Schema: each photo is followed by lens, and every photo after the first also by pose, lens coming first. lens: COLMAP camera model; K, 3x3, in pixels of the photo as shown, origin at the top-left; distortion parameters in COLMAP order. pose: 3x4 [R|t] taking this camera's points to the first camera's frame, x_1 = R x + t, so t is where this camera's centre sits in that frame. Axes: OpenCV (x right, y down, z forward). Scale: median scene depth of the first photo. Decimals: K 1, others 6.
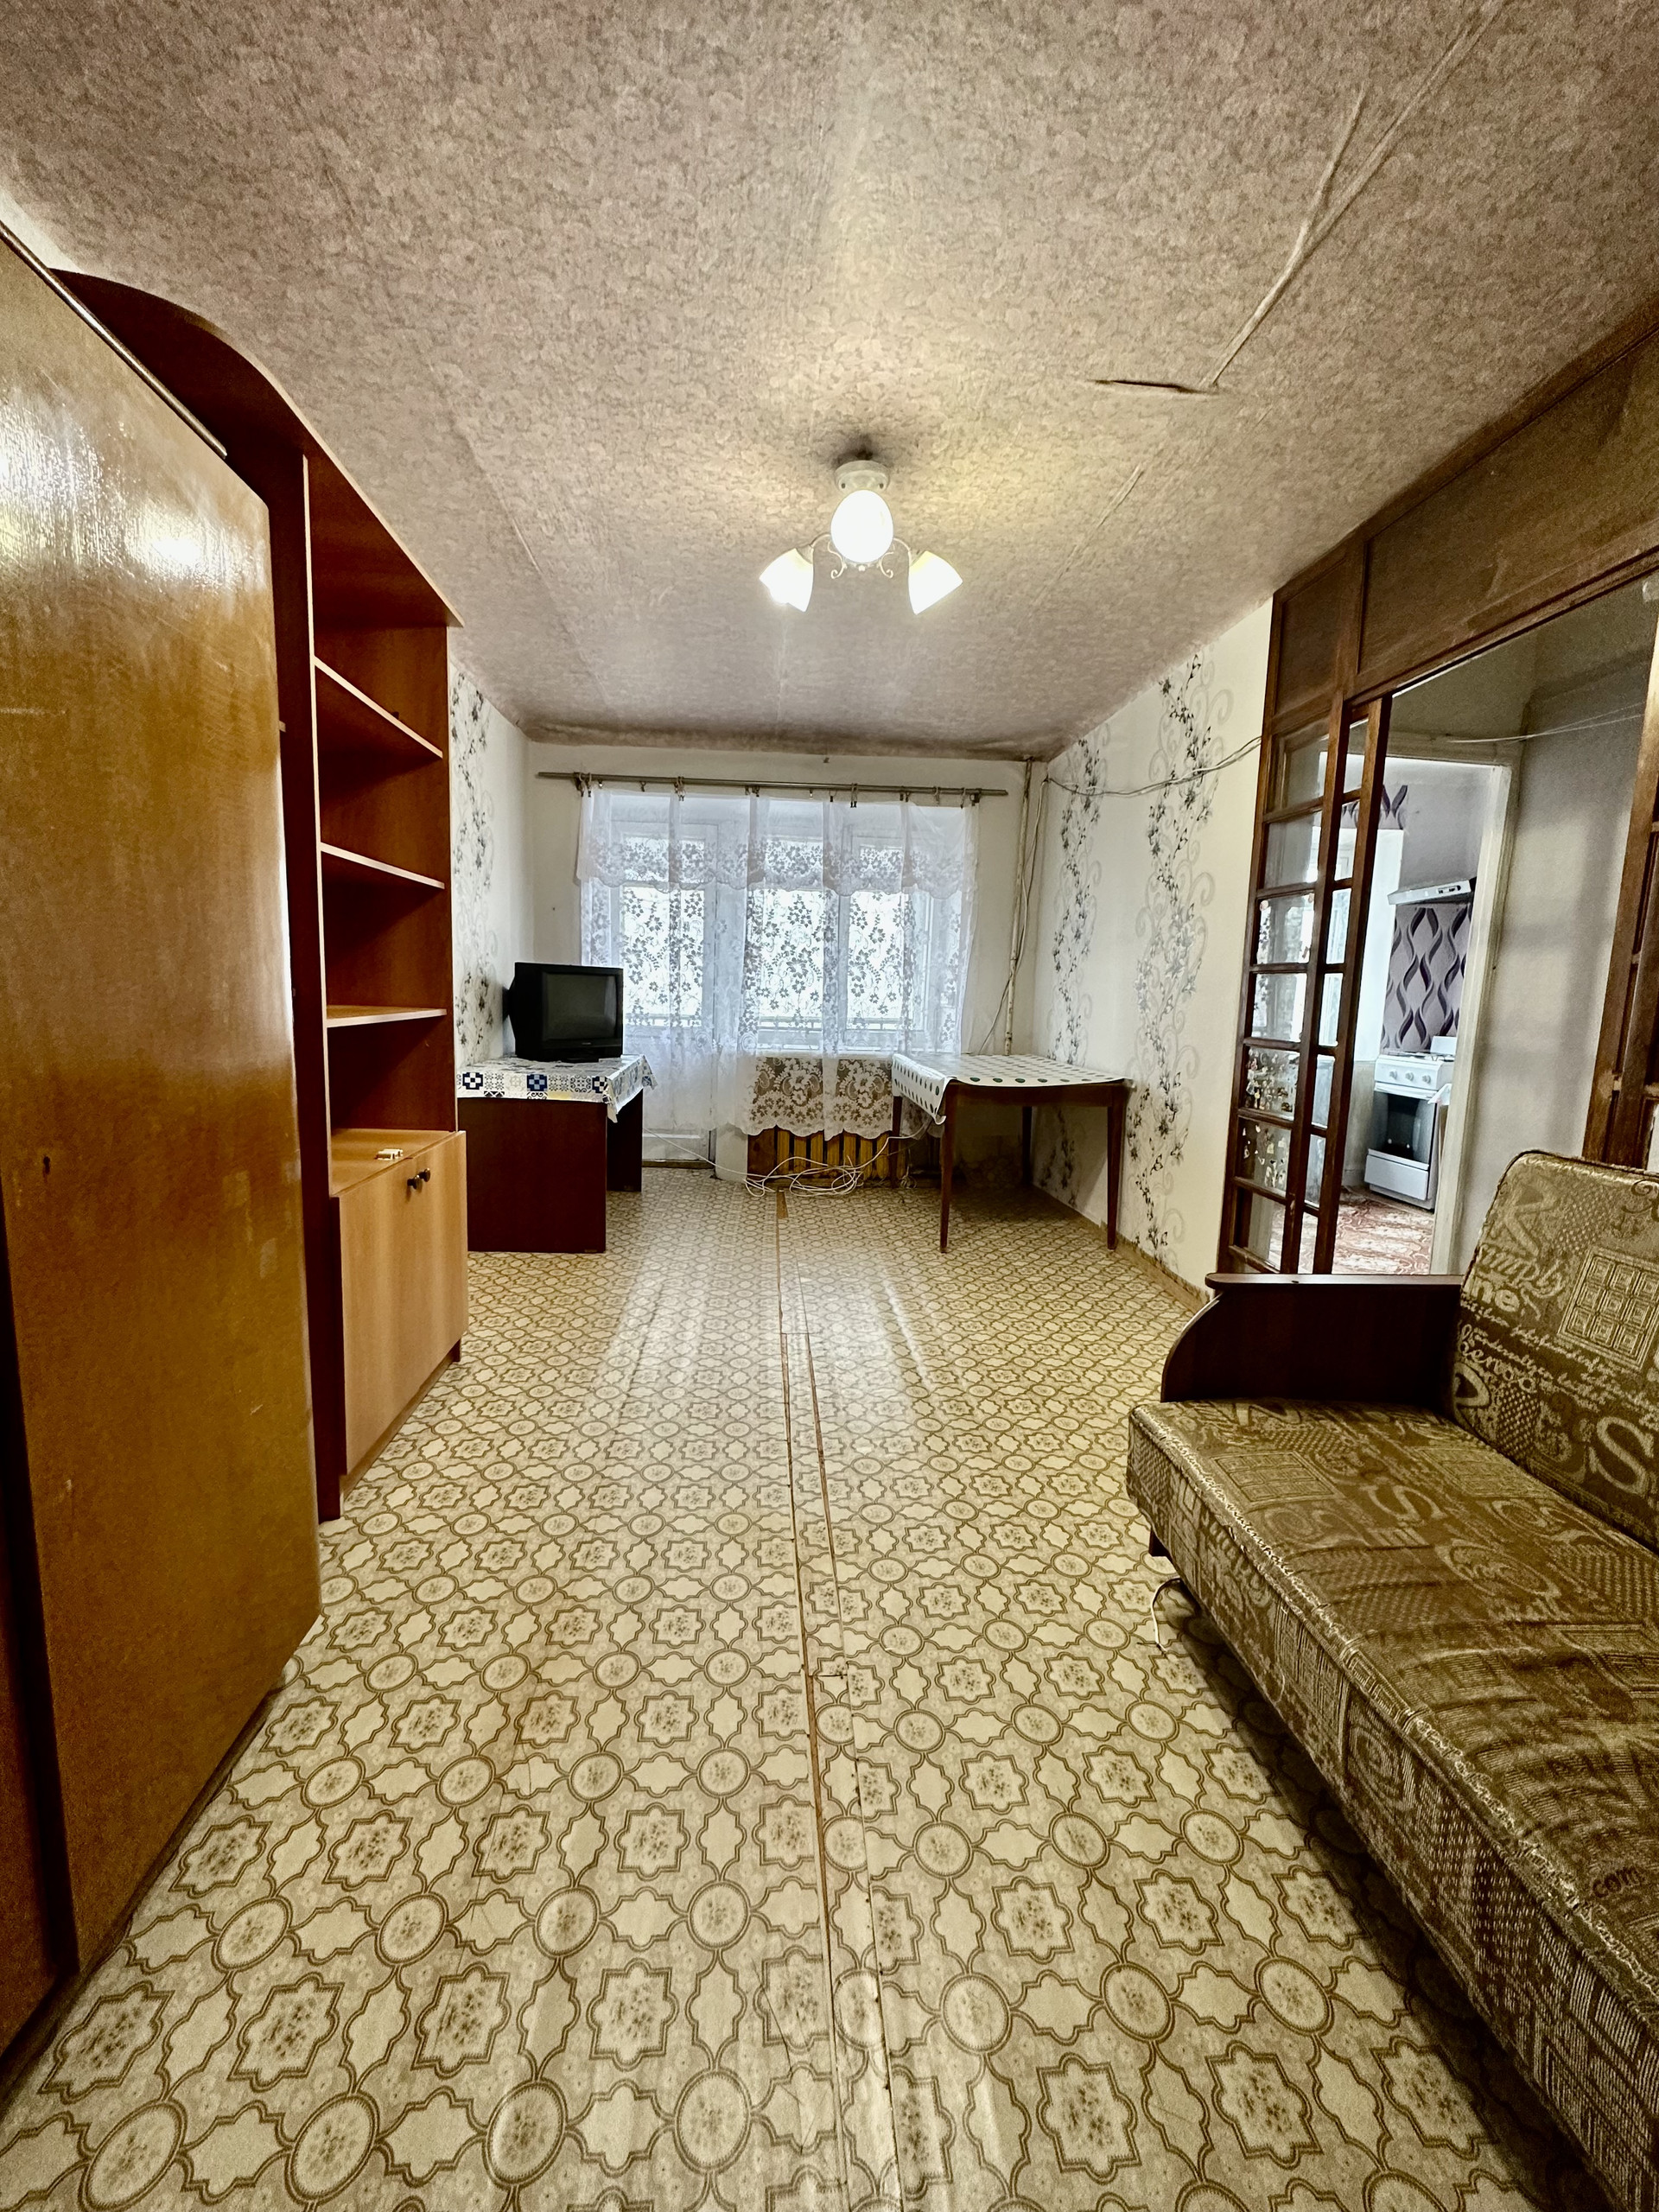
lens RADIAL K [[880.7, 0, 832.3], [0, 880.7, 1105.6], [0, 0, 1]] dist [-0.004305, 0.001083]
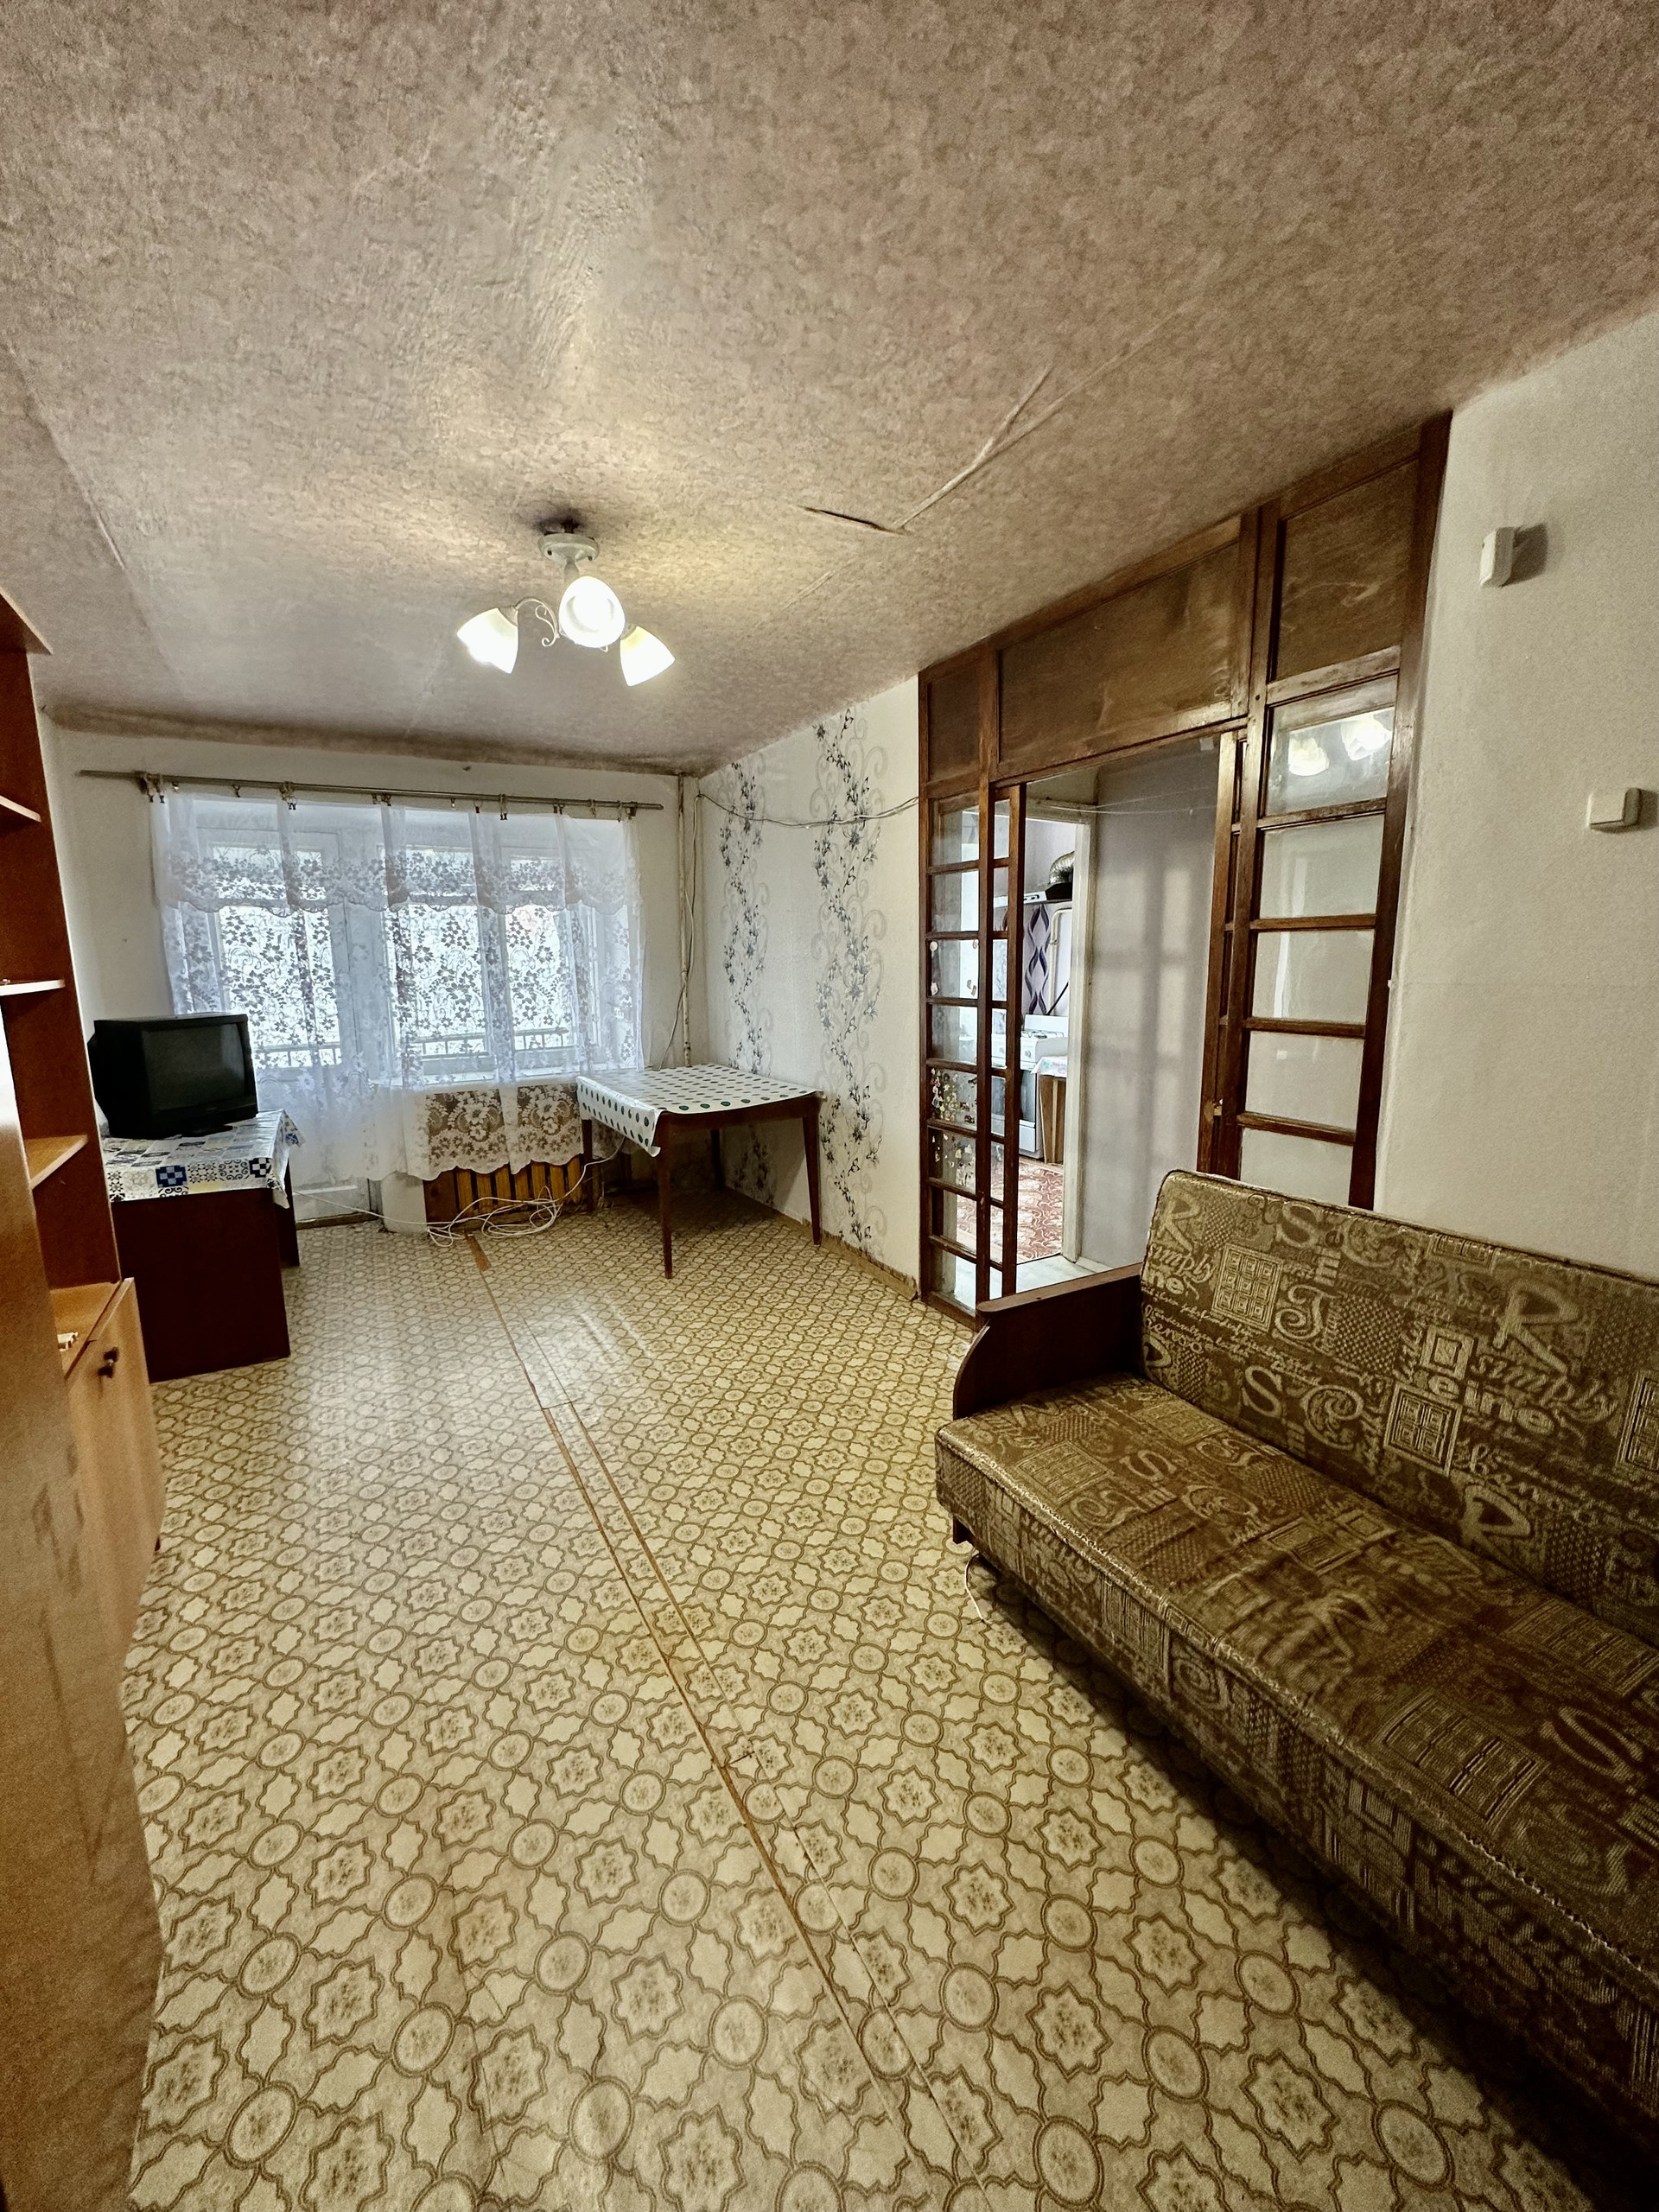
lens RADIAL K [[880.7, 0, 835.0], [0, 880.7, 1105.7], [0, 0, 1]] dist [-0.004305, 0.001083]
pose [[0.905630, -0.114524, 0.408313, -0.157832], [0.096797, 0.993251, 0.063895, -0.131833], [-0.412874, -0.018342, 0.910603, -0.009625]]
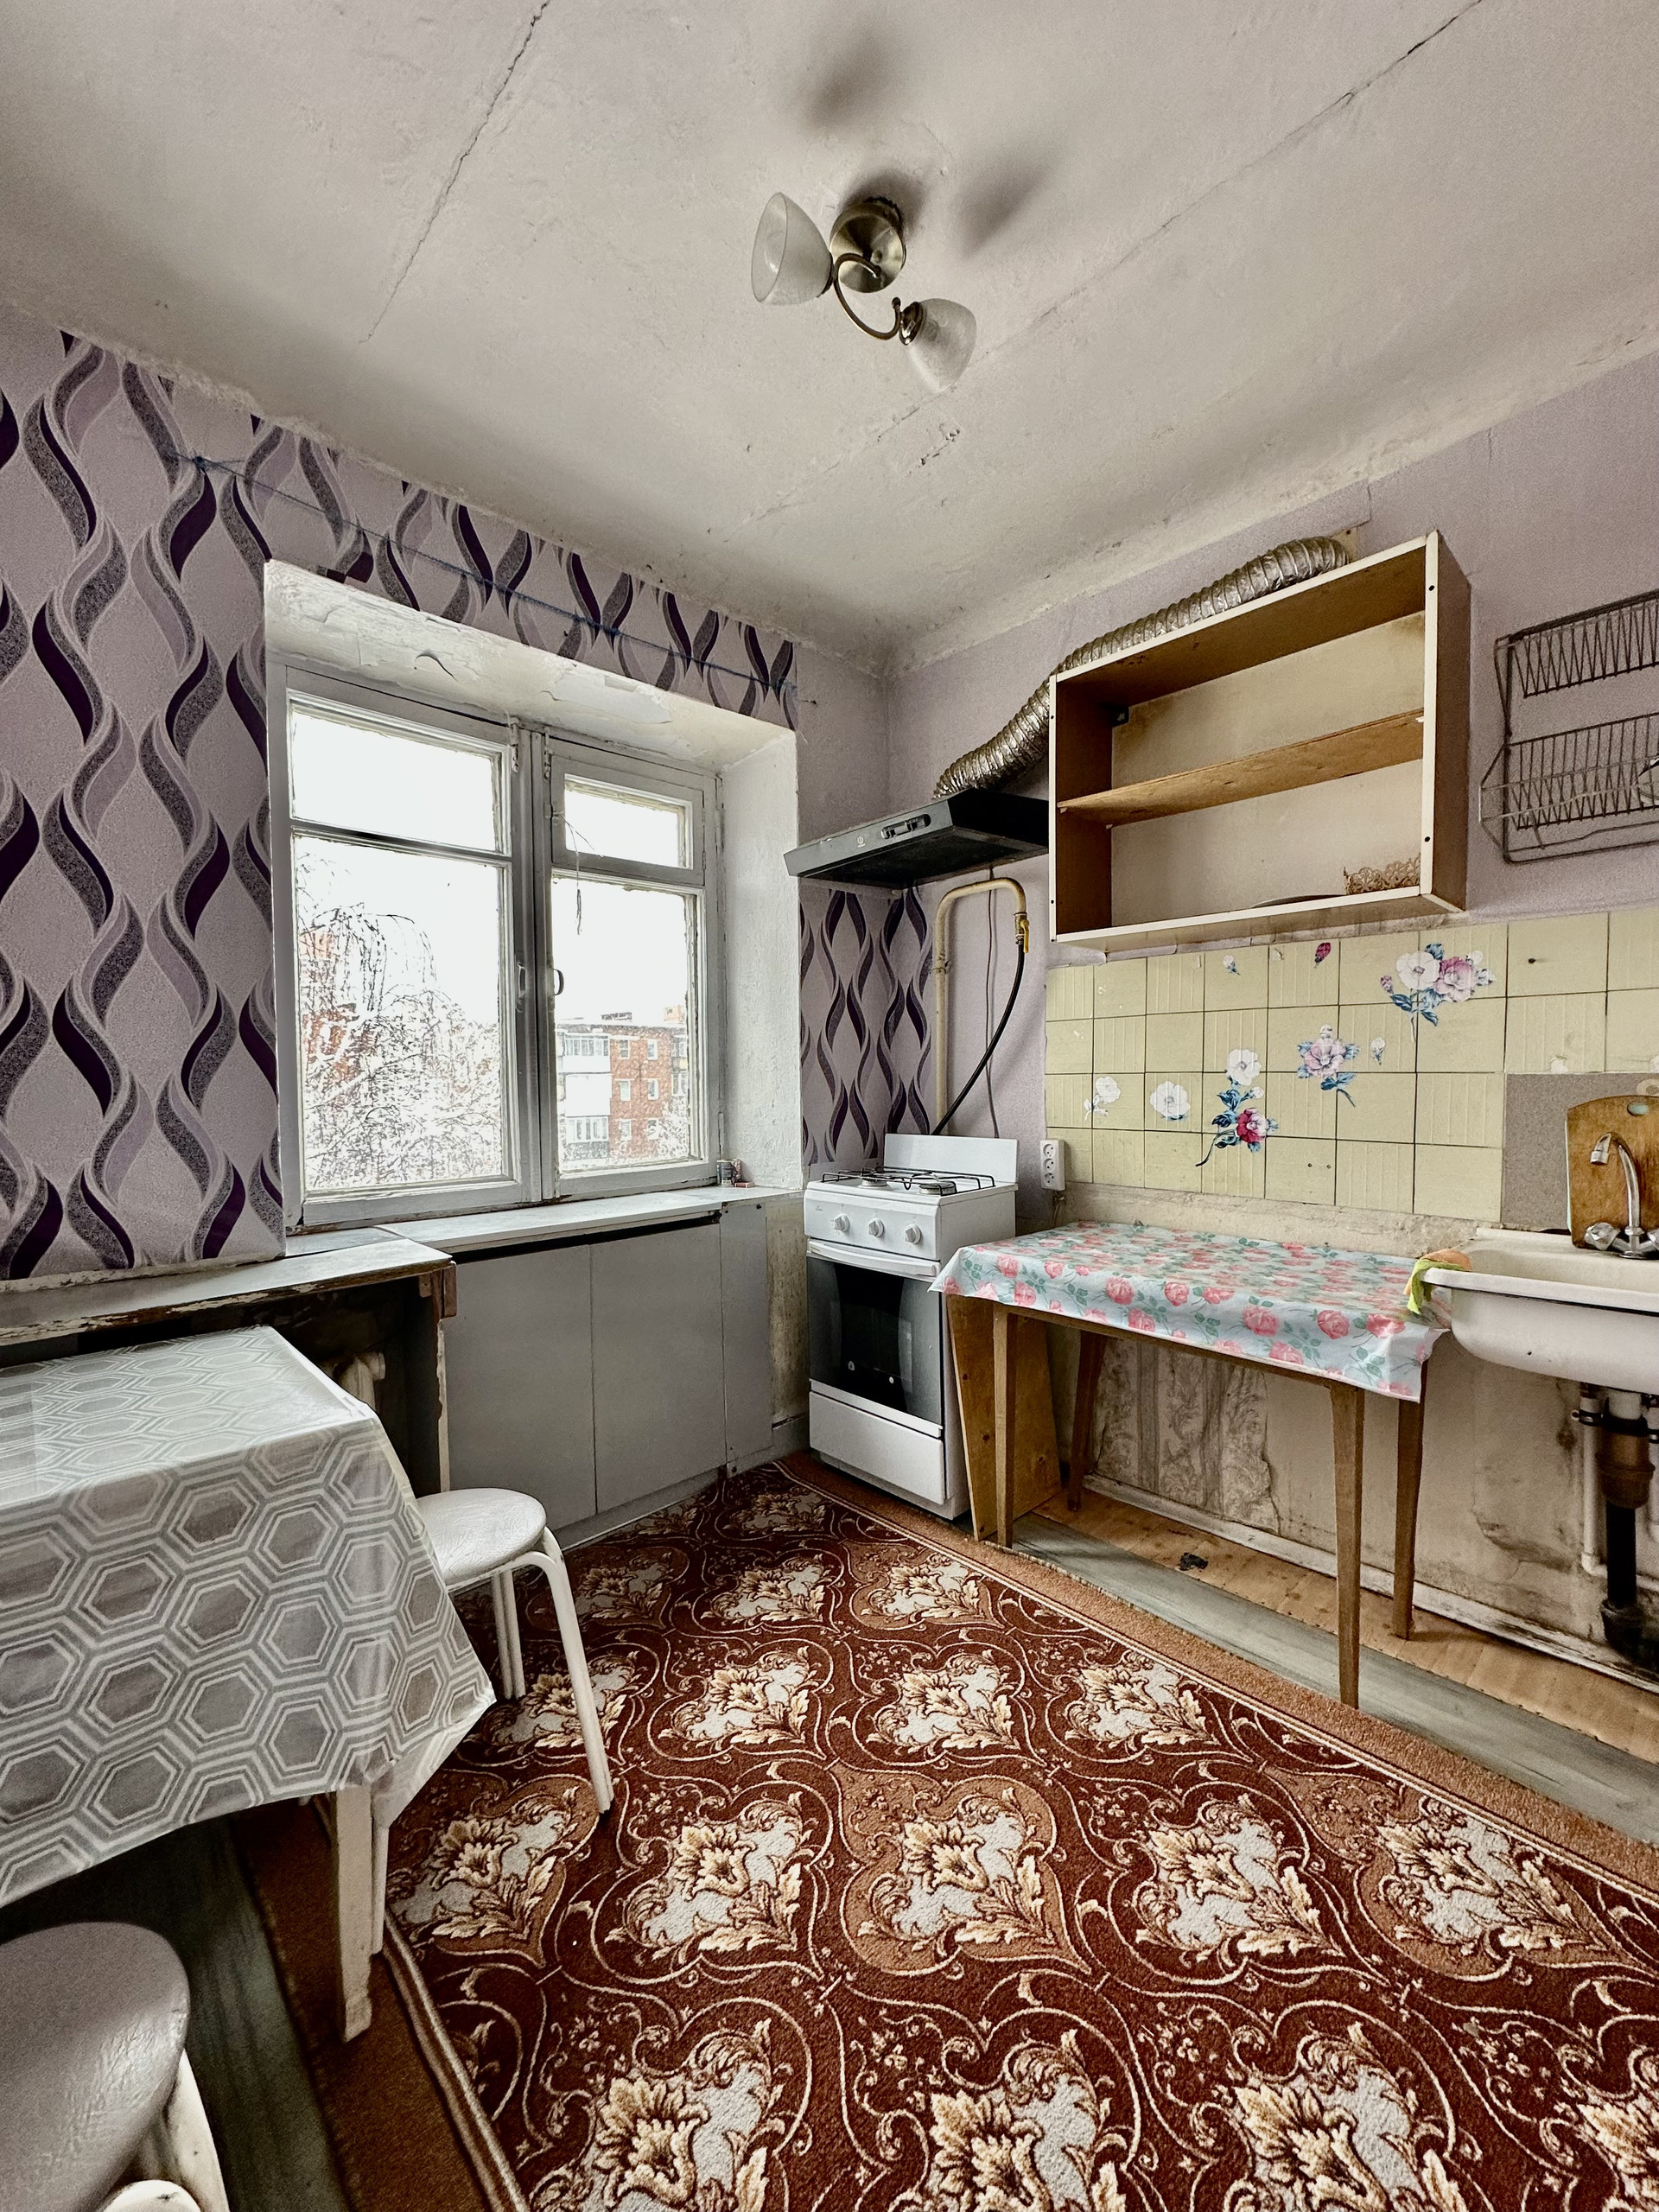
lens RADIAL K [[880.7, 0, 824.0], [0, 880.7, 1114.9], [0, 0, 1]] dist [-0.004305, 0.001083]
pose [[0.781417, -0.066211, 0.620486, 0.766727], [0.120292, 0.991687, -0.045671, -0.163011], [-0.612305, 0.110328, 0.782886, 1.413098]]
